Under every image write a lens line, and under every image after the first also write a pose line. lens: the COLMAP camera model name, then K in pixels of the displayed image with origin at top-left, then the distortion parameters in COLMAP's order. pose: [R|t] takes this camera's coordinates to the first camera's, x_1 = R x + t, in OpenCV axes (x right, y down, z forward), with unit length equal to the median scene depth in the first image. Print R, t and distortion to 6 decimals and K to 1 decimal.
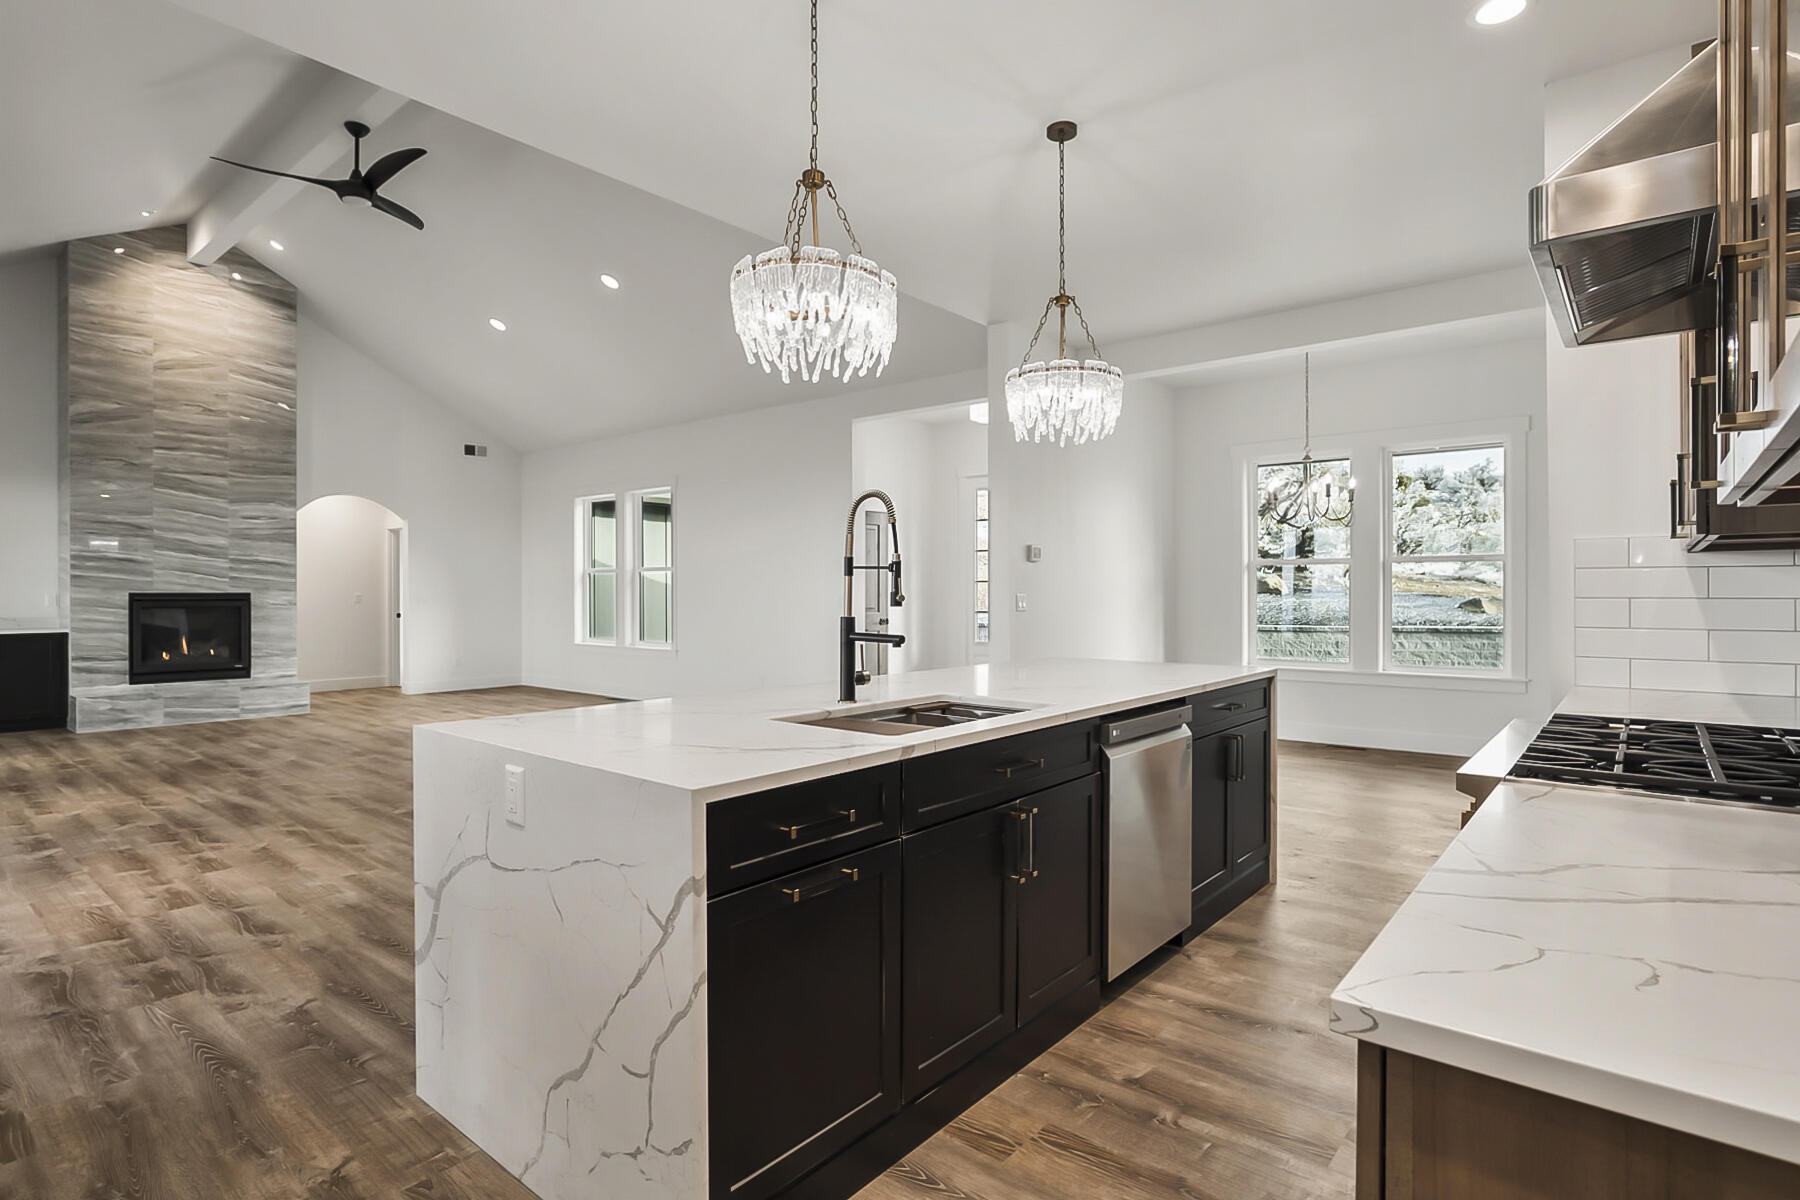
lens RADIAL K [[911.5, 0, 905.6], [0, 911.5, 594.3], [0, 0, 1]] dist [-0.024263, 0.010921]
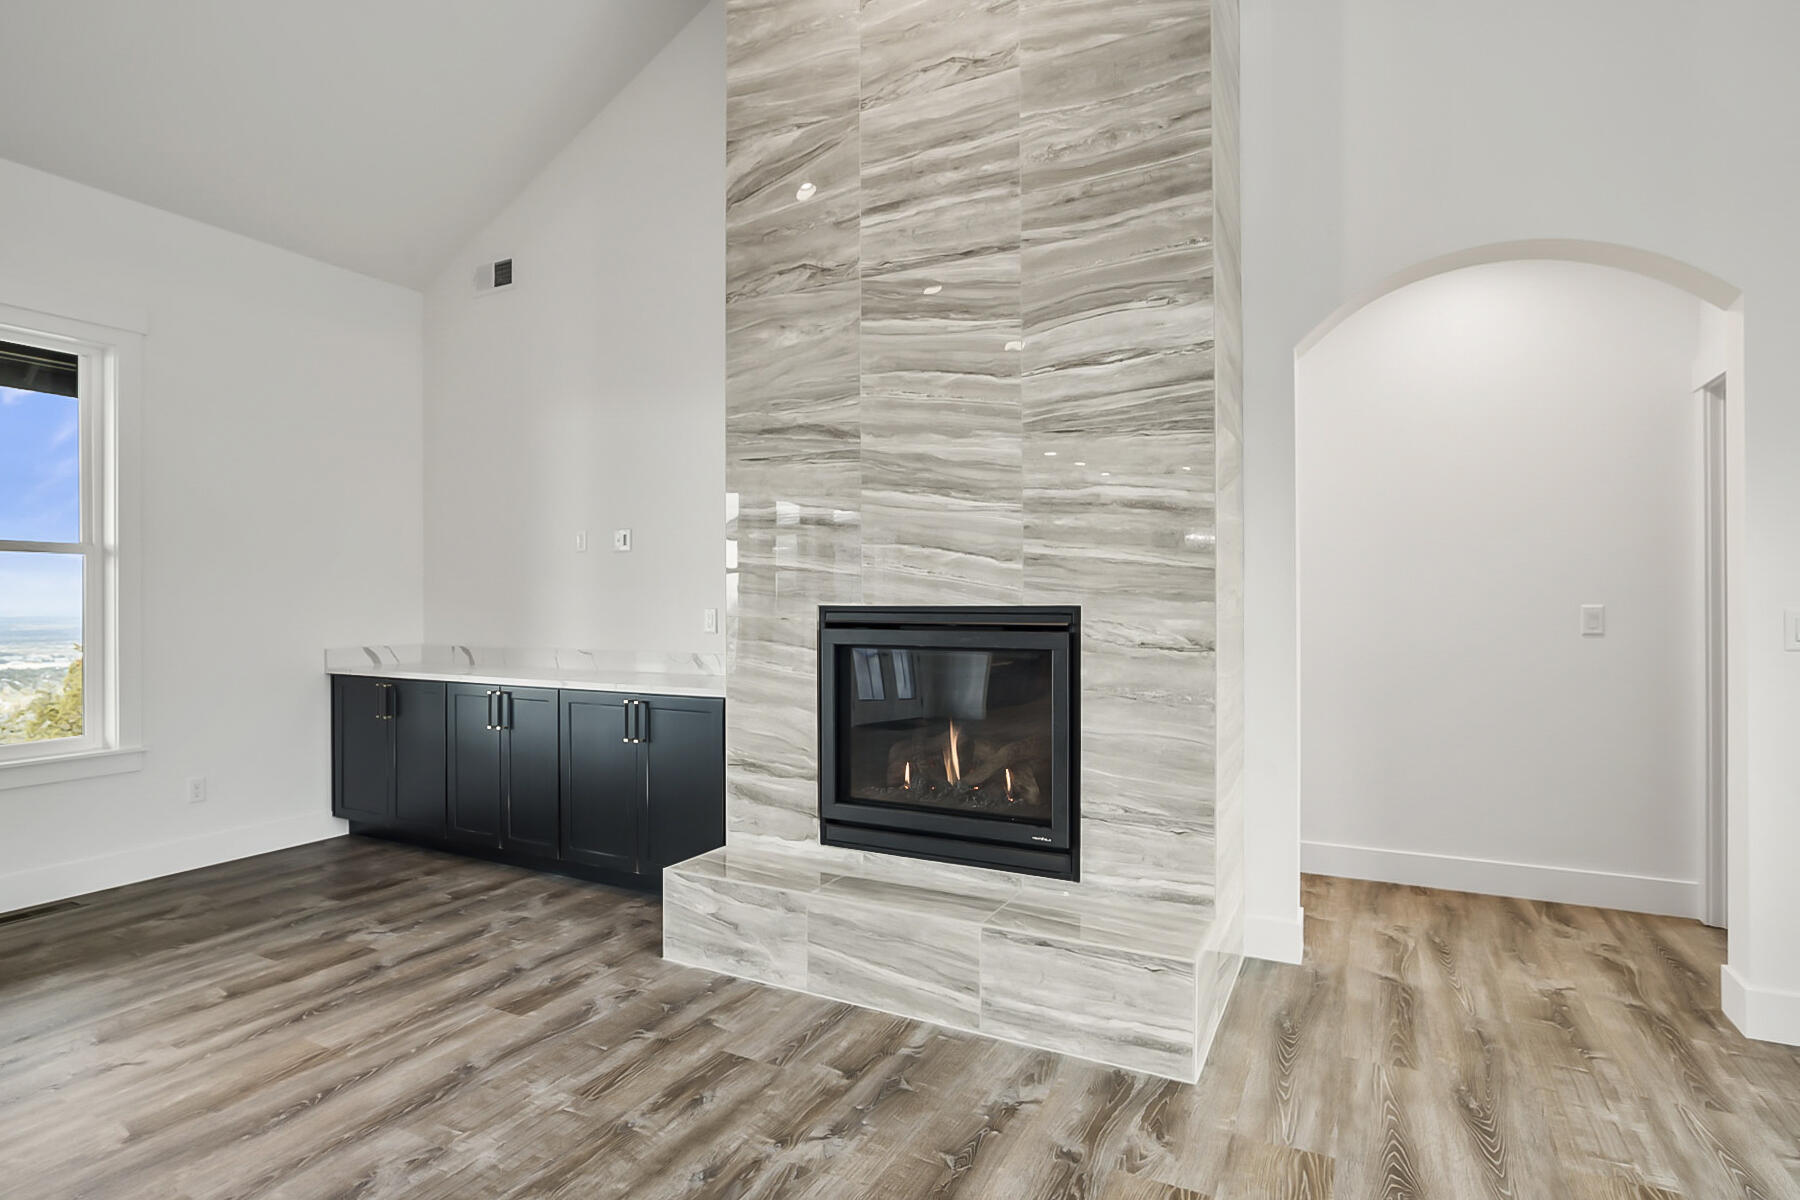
lens RADIAL K [[931.3, 0, 889.7], [0, 931.3, 598.5], [0, 0, 1]] dist [-0.018784, 0.000515]
pose [[0.197340, -0.004478, -0.980325, -0.464516], [-0.000138, 0.999989, -0.004596, -0.003058], [0.980335, 0.001042, 0.197337, 0.948449]]
